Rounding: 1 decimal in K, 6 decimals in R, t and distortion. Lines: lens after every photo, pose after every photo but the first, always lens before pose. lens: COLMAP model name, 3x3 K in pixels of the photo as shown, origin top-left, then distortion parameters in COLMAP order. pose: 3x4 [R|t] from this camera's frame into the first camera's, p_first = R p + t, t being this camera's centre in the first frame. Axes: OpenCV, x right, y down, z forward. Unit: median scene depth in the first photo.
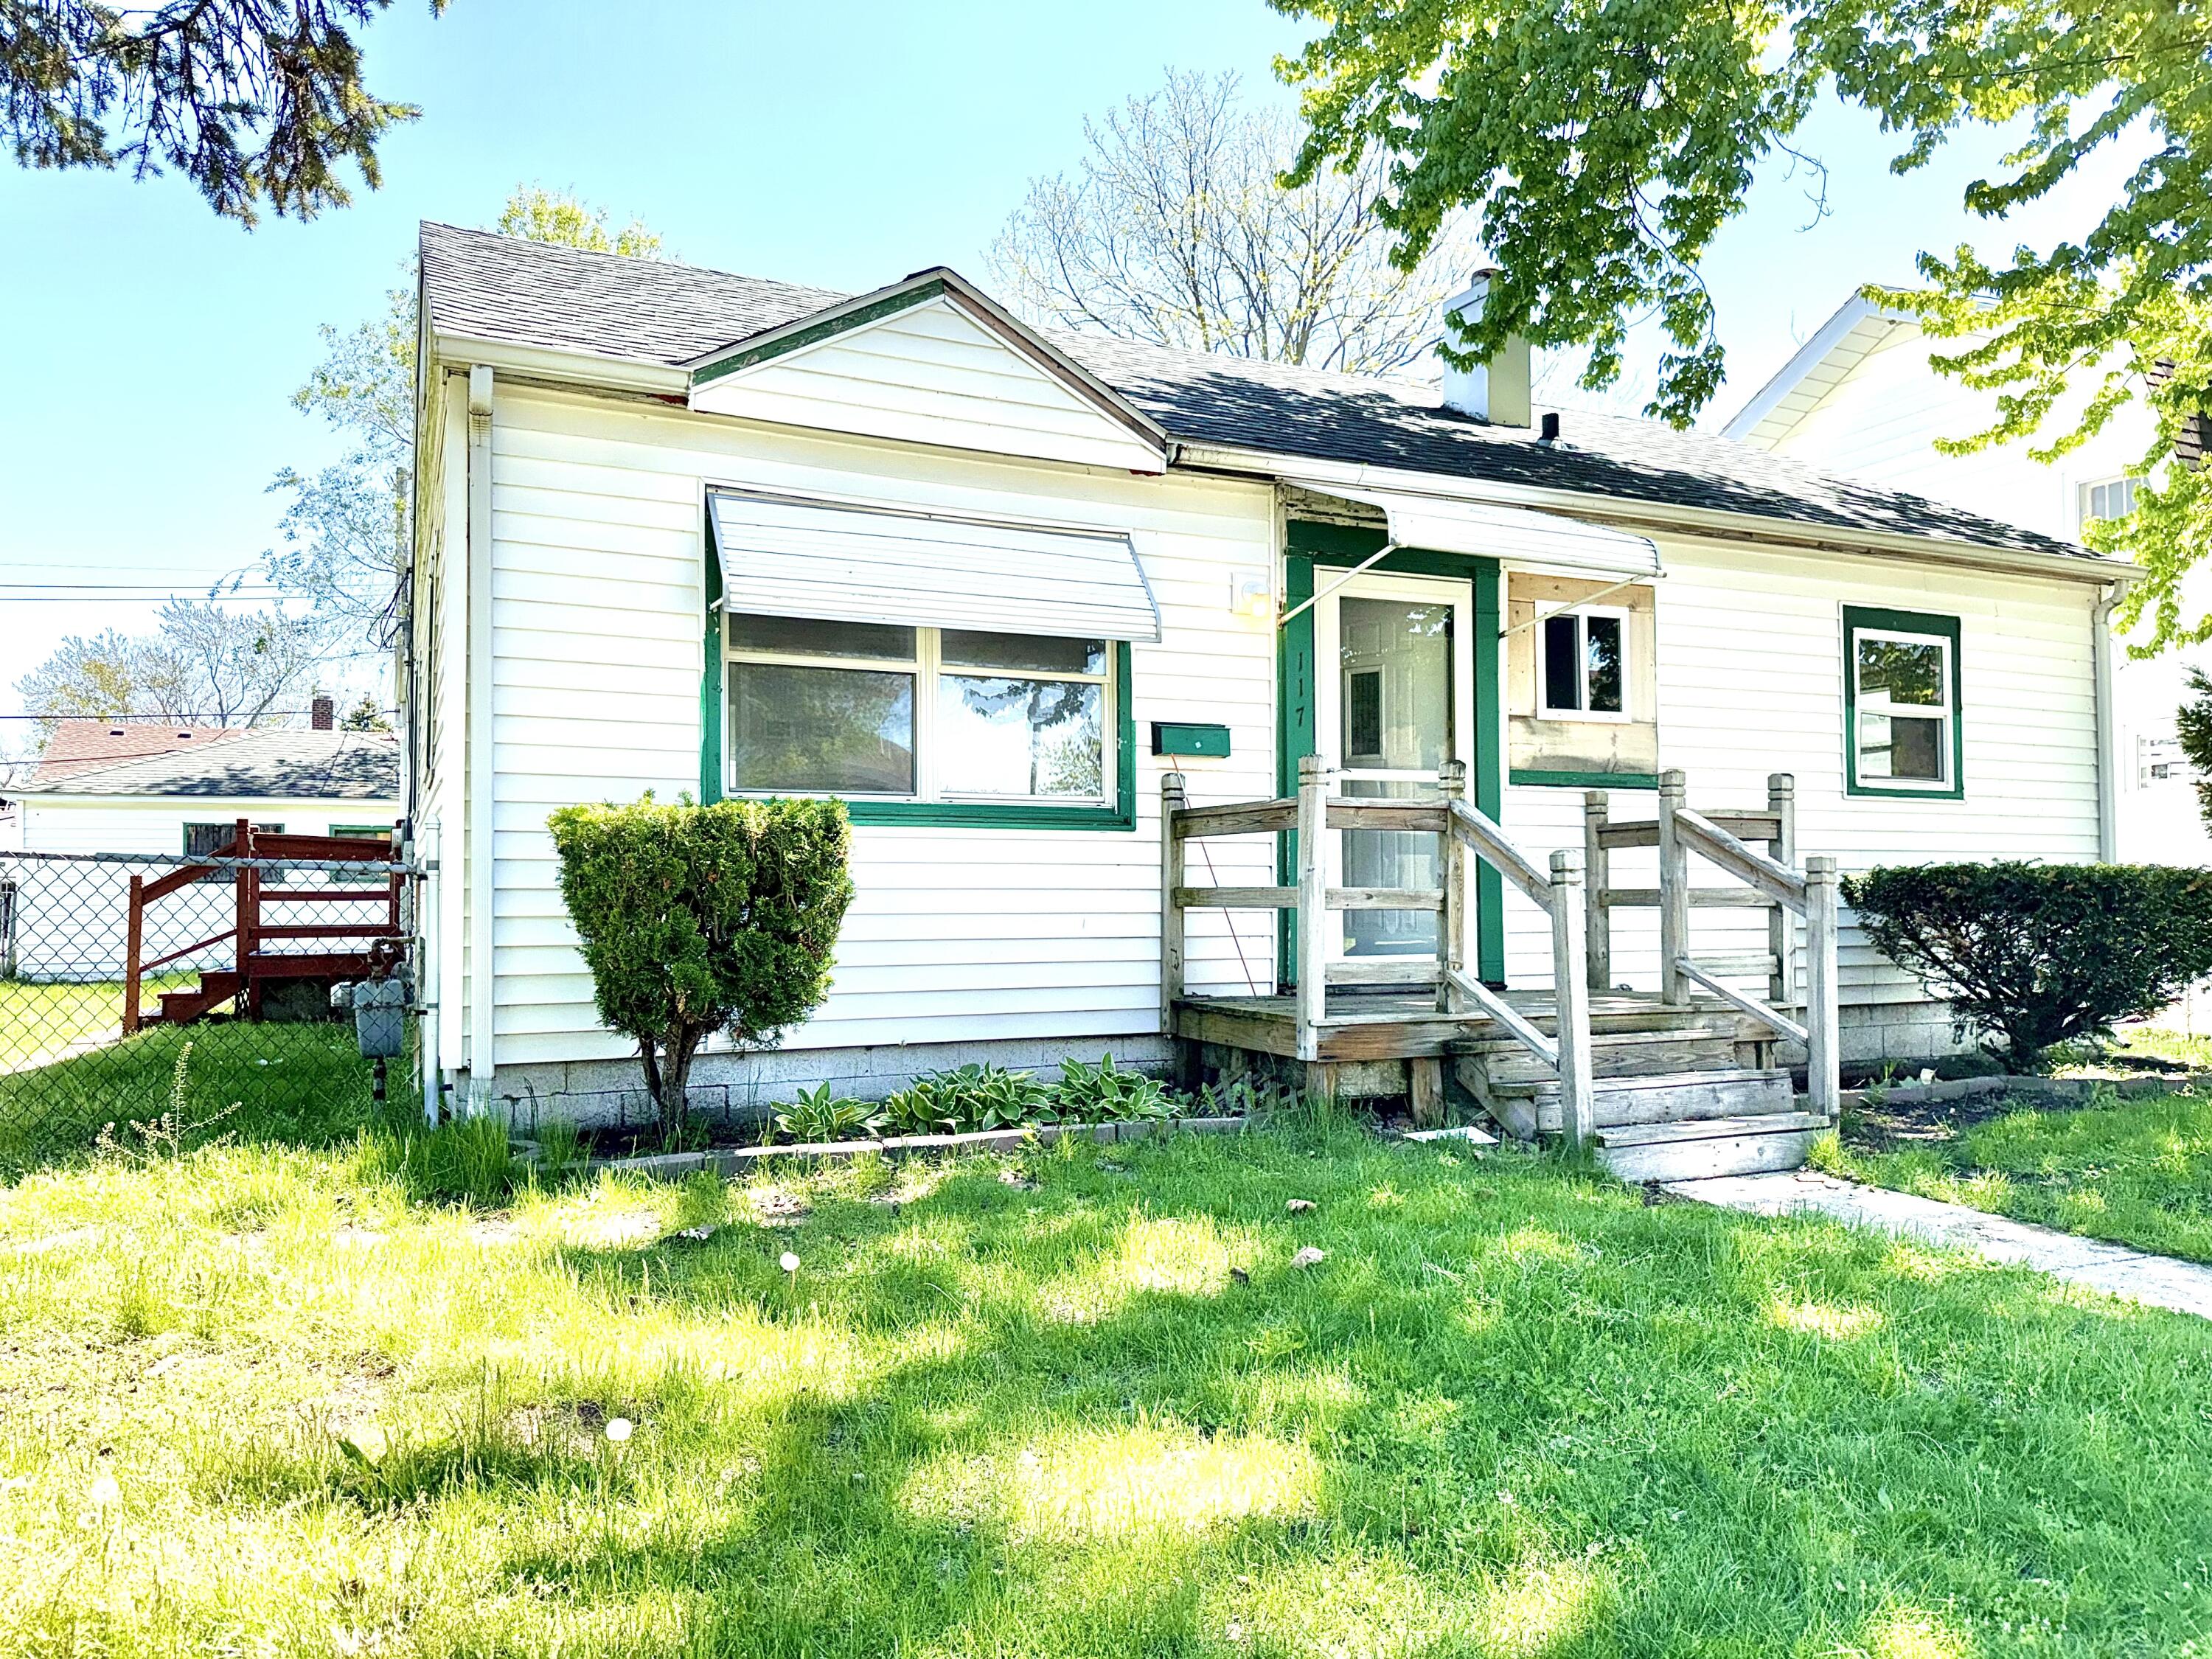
lens RADIAL K [[1529.0, 0, 1106.0], [0, 1529.0, 829.5], [0, 0, 1]] dist [0.087572, -0.001388]
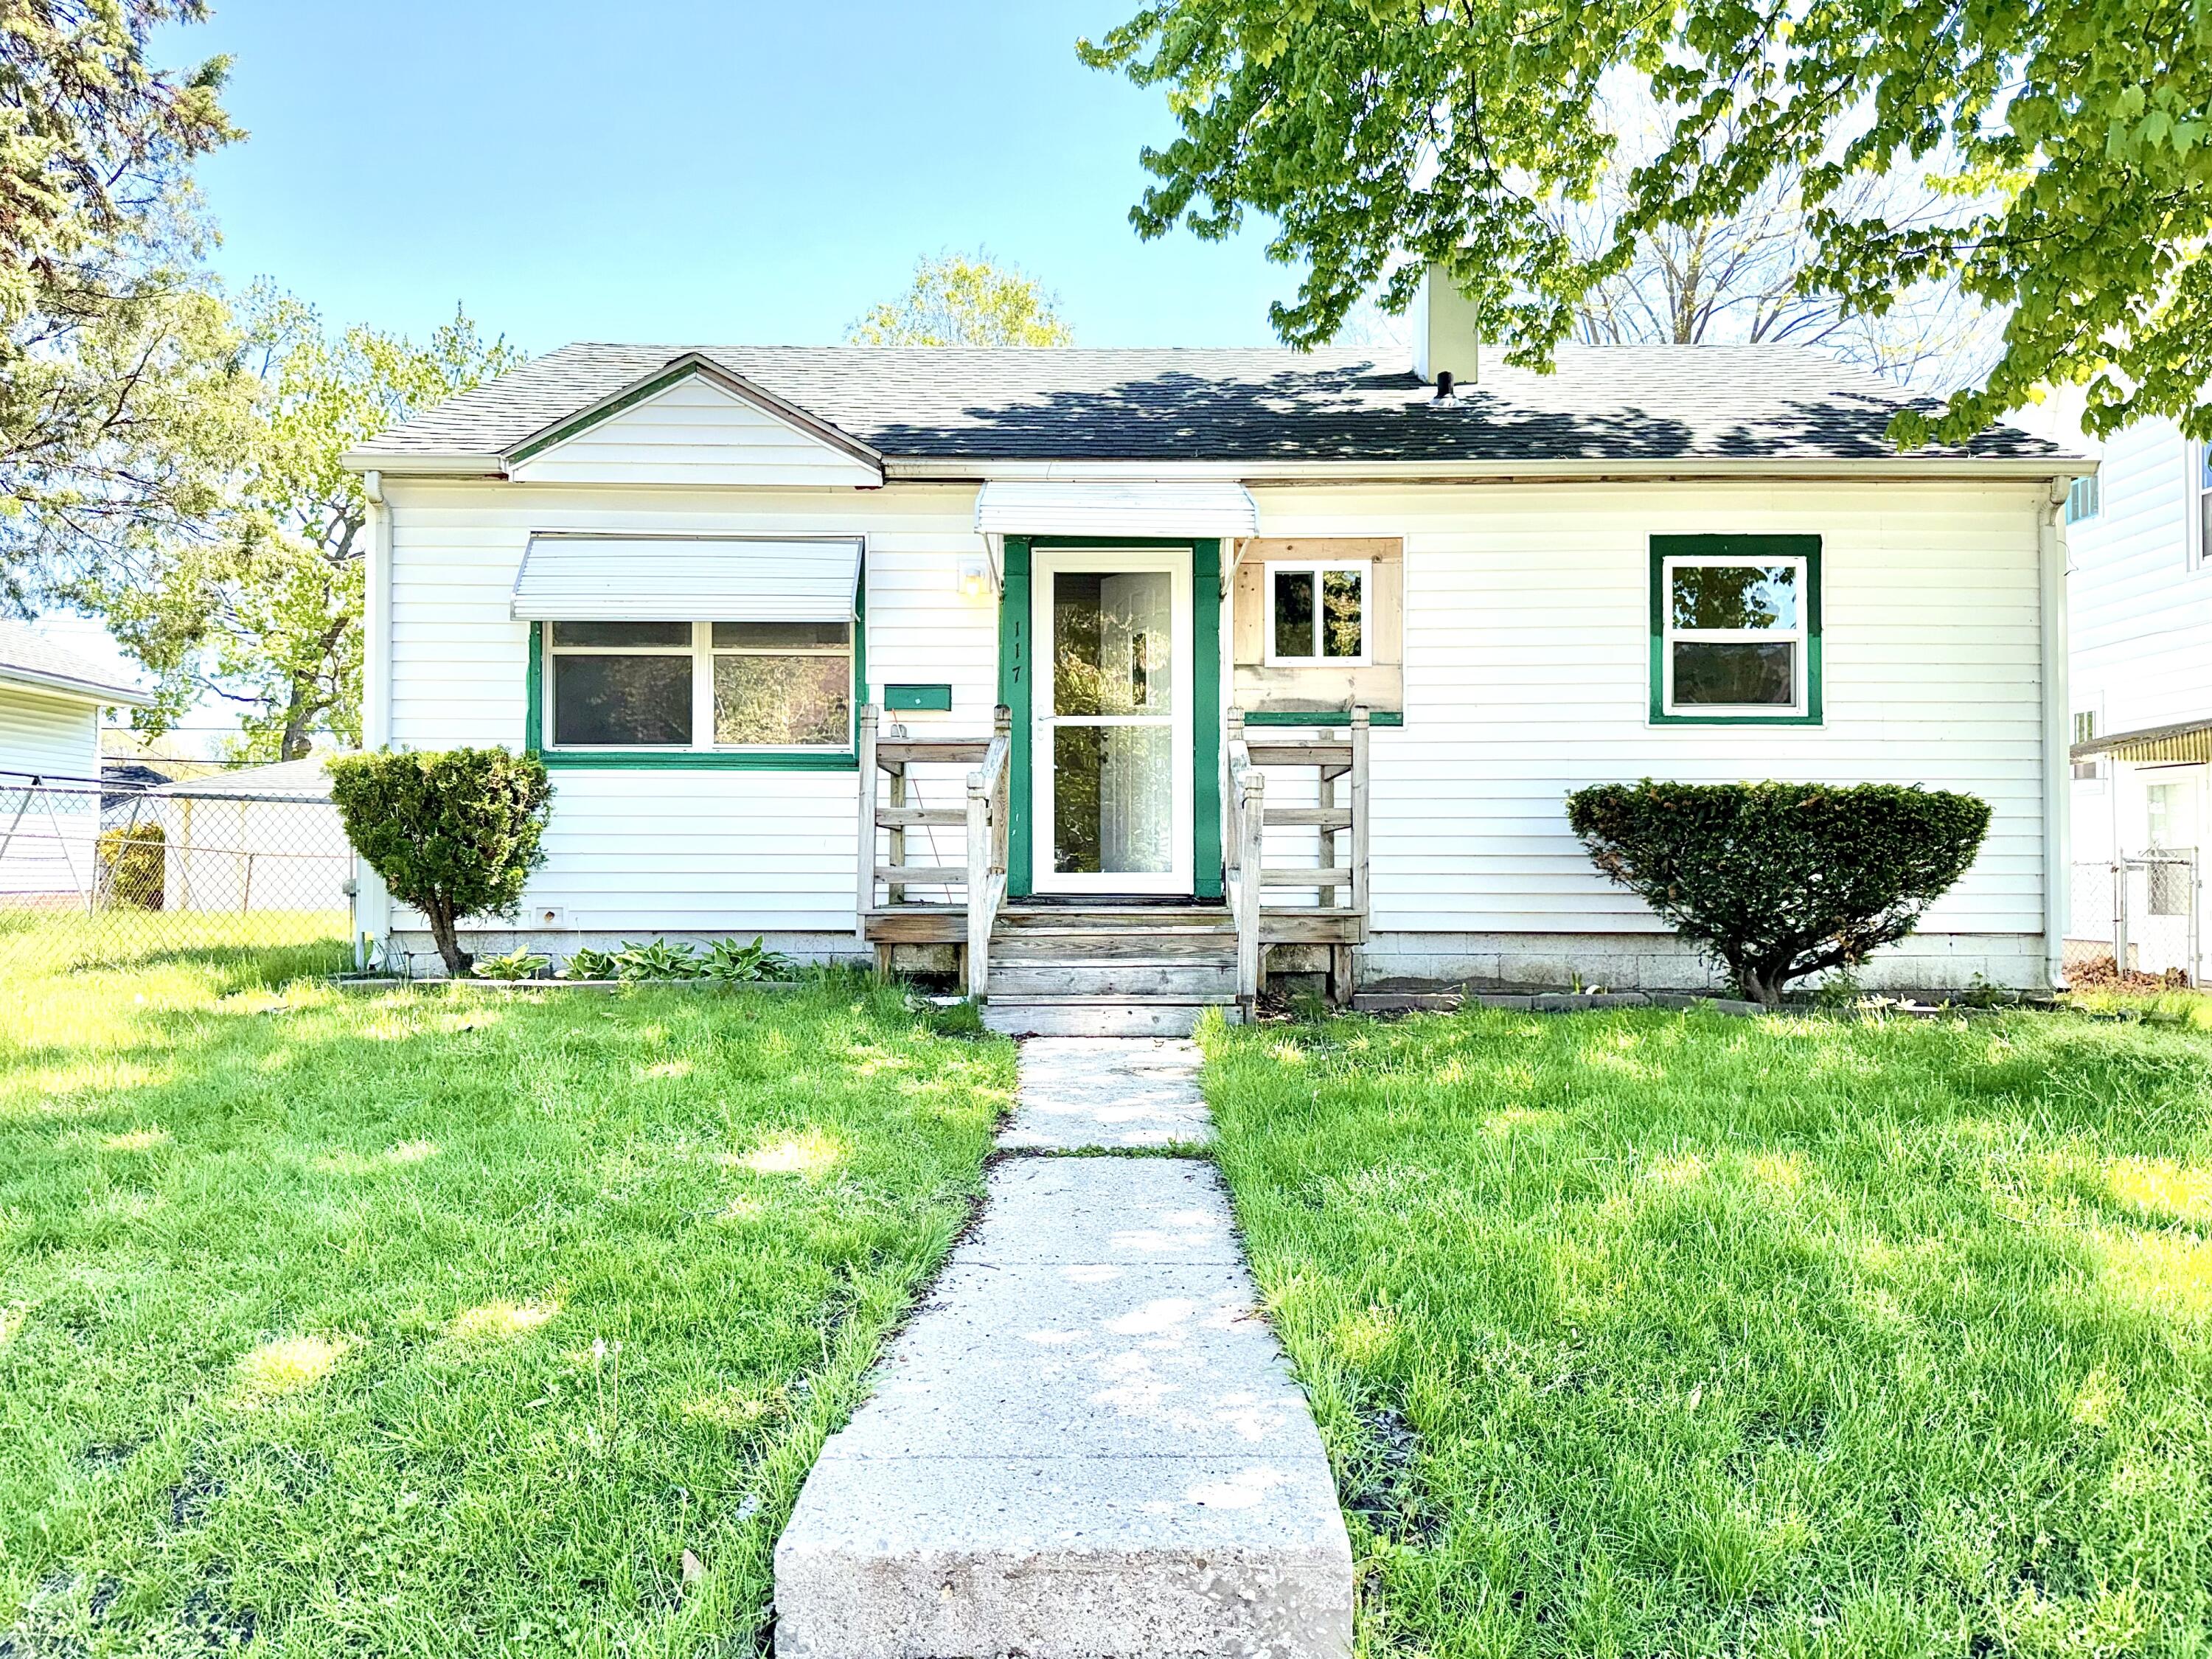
lens RADIAL K [[1529.0, 0, 1106.0], [0, 1529.0, 829.5], [0, 0, 1]] dist [0.087572, -0.001388]
pose [[0.906656, -0.008030, -0.421795, 0.730140], [0.013885, 0.999845, 0.010812, 0.038336], [0.421642, -0.015659, 0.906627, -0.071670]]
